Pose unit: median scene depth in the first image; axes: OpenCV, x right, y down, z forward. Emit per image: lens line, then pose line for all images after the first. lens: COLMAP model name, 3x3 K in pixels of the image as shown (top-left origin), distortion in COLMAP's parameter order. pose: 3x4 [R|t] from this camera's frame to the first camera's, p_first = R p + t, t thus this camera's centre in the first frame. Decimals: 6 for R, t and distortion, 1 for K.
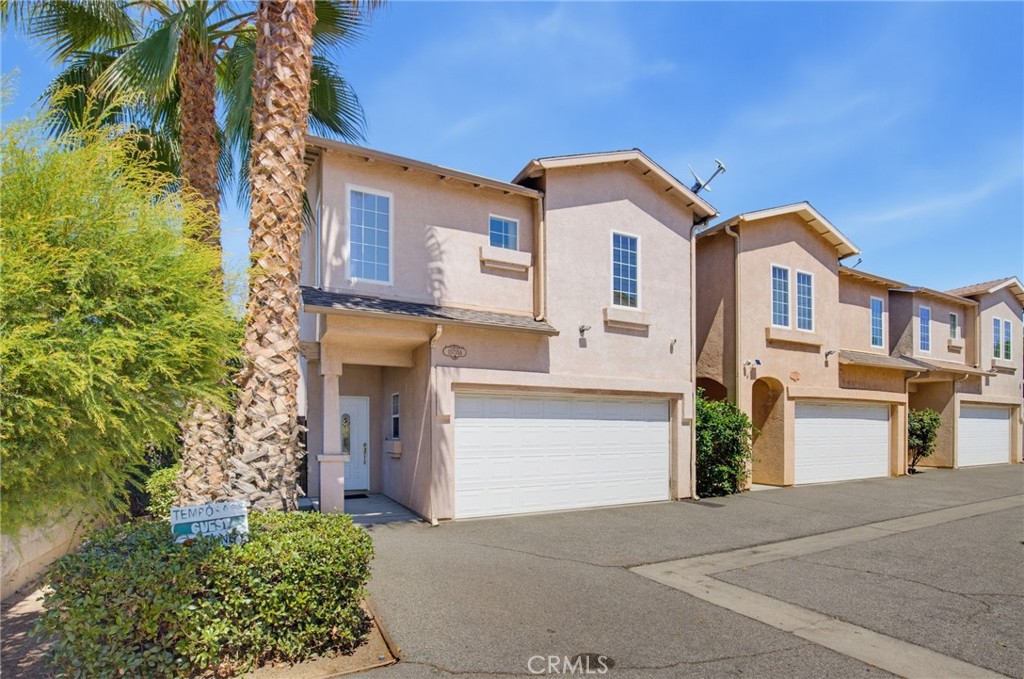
lens RADIAL K [[486.5, 0, 511.9], [0, 486.5, 383.8], [0, 0, 1]] dist [-0.032668, 0.000175]
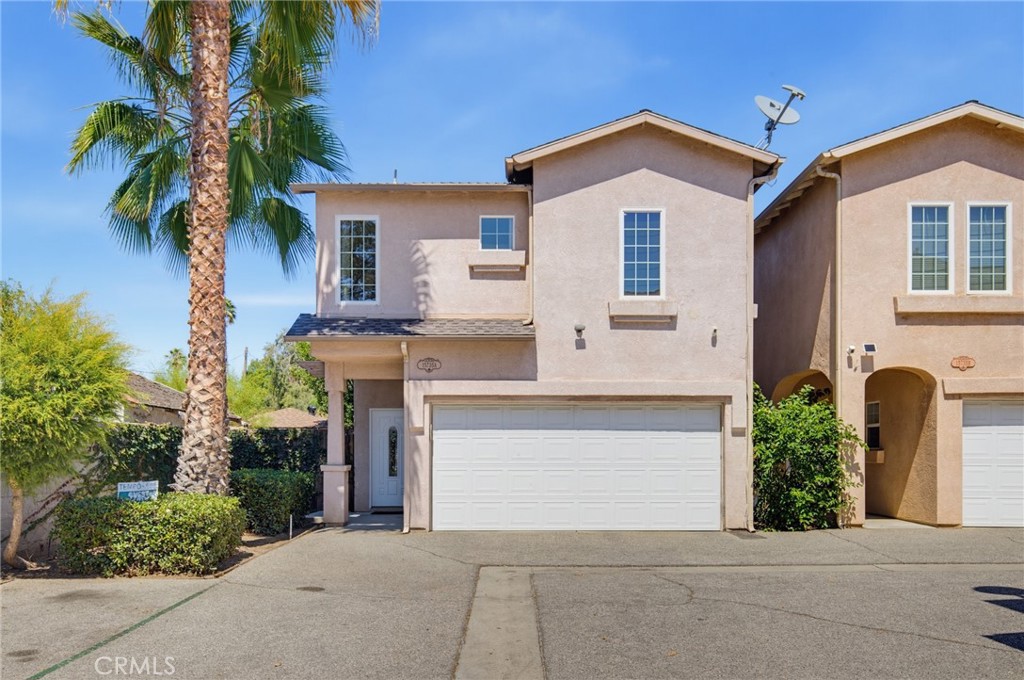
lens RADIAL K [[778.1, 0, 512.0], [0, 778.1, 340.0], [0, 0, 1]] dist [0.010527, 0.004996]
pose [[0.896946, -0.060929, -0.437922, 0.693736], [0.041049, 0.997657, -0.054730, -0.019222], [0.440231, 0.031114, 0.897346, -0.358682]]
